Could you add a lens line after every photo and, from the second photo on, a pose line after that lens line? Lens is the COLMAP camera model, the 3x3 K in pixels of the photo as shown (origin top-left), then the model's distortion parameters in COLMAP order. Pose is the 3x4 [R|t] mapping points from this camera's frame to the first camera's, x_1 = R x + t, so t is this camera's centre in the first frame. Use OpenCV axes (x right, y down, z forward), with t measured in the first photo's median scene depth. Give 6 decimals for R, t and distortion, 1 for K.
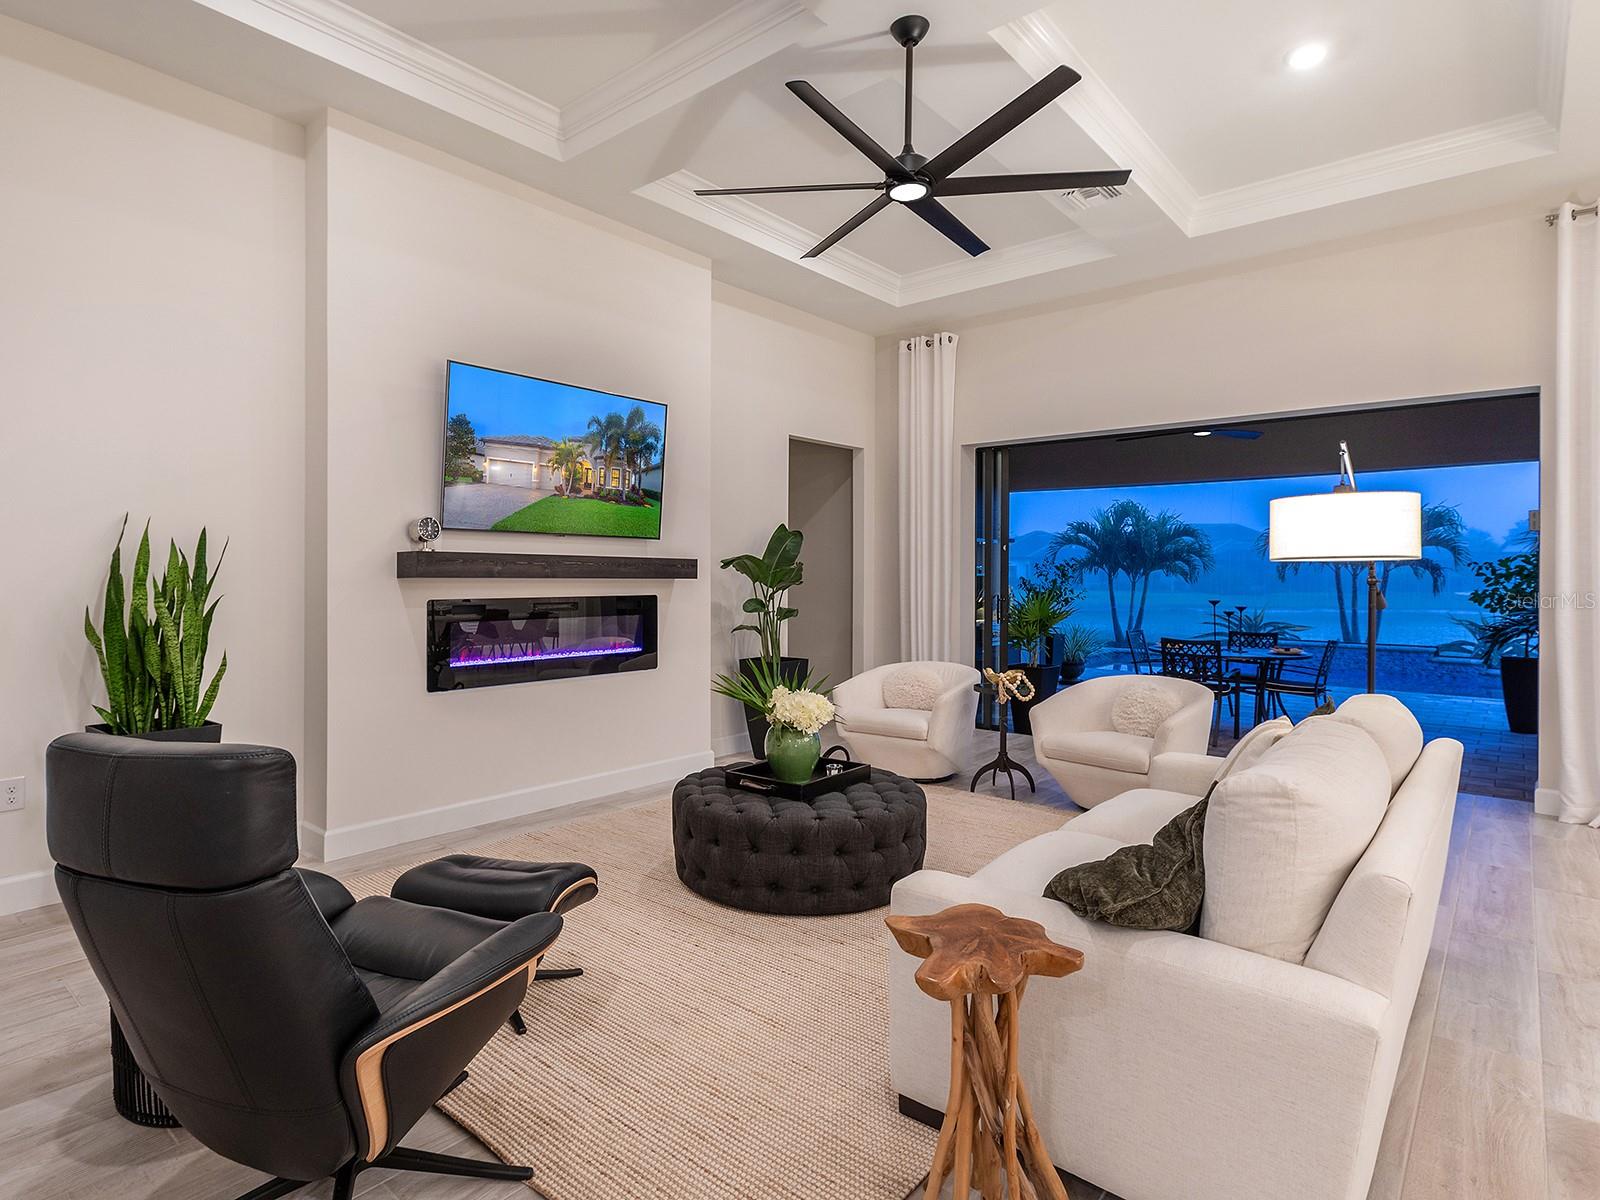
lens RADIAL K [[873.1, 0, 745.4], [0, 873.1, 579.9], [0, 0, 1]] dist [0.002439, 0.002444]
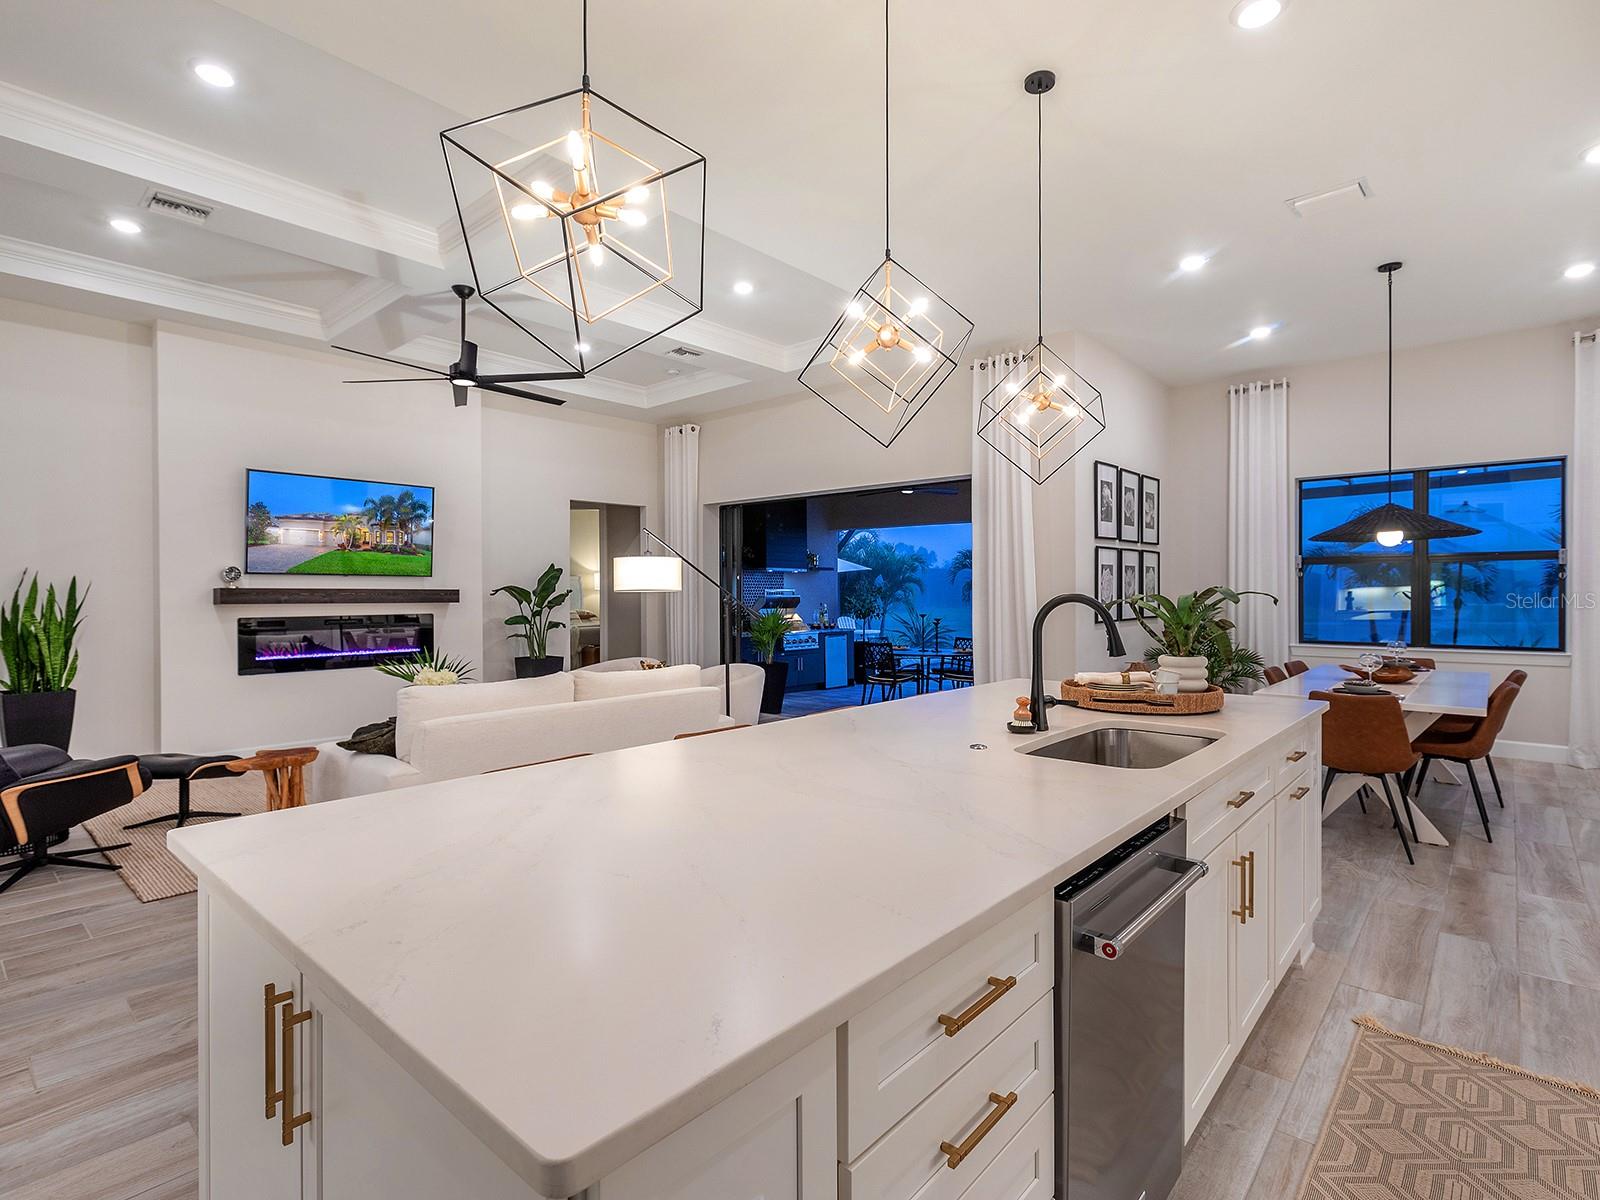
lens RADIAL K [[806.6, 0, 808.0], [0, 806.6, 602.6], [0, 0, 1]] dist [0.003033, 0.000018]
pose [[0.999949, -0.009391, 0.003842, 0.595221], [0.009377, 0.999949, 0.003666, -0.000822], [-0.003876, -0.003630, 0.999986, -0.428799]]
